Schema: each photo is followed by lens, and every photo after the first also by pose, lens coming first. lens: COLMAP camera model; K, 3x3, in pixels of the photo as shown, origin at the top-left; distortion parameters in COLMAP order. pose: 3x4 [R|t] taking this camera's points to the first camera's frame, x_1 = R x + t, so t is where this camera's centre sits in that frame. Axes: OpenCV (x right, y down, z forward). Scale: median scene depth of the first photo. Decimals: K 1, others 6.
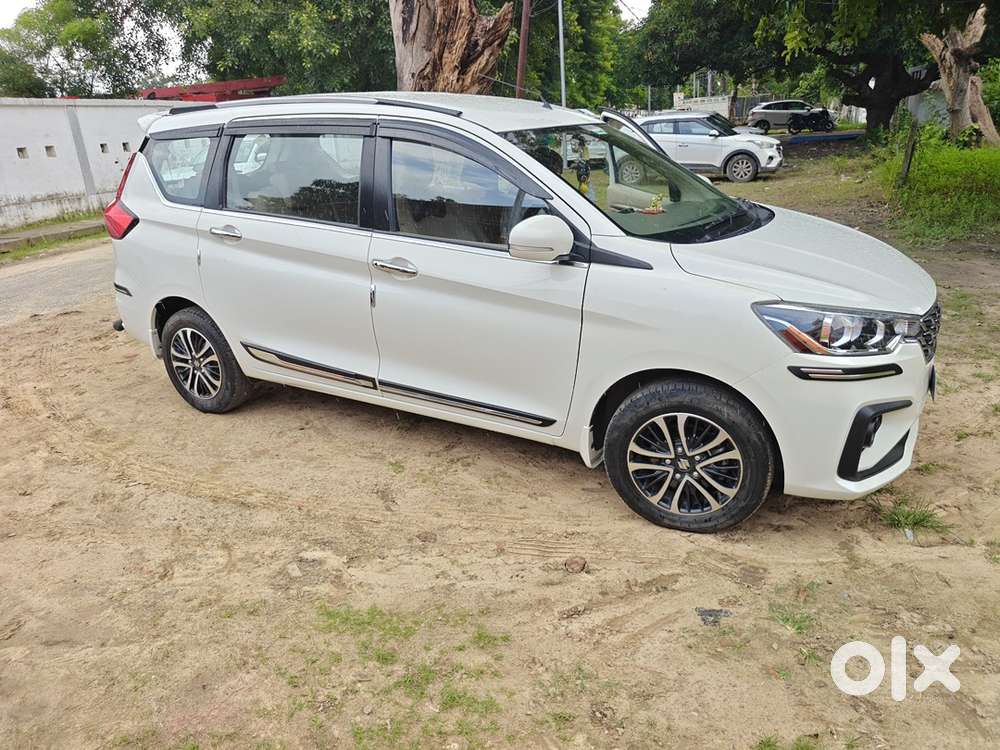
lens RADIAL K [[689.2, 0, 500.0], [0, 689.2, 375.0], [0, 0, 1]] dist [0.008959, 0.001767]
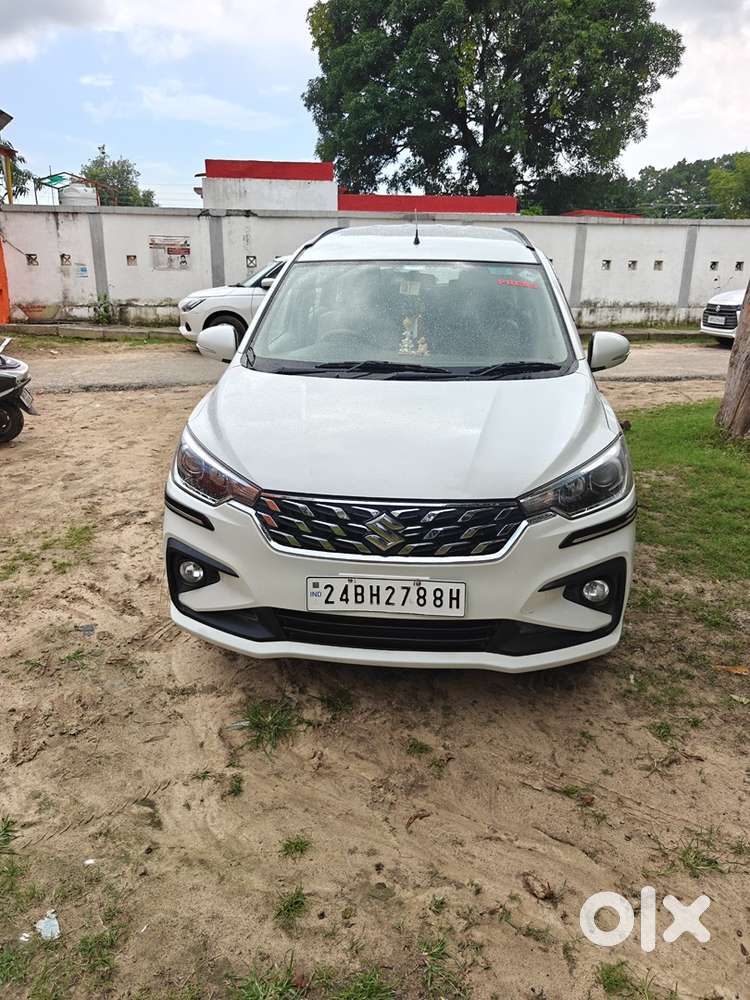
lens RADIAL K [[744.5, 0, 413.2], [0, 744.5, 496.7], [0, 0, 1]] dist [0.007262, 0.002326]
pose [[0.419533, 0.328463, -0.846229, 1.327538], [-0.341378, 0.920892, 0.188200, -0.286362], [0.841103, 0.209928, 0.498474, 0.596914]]
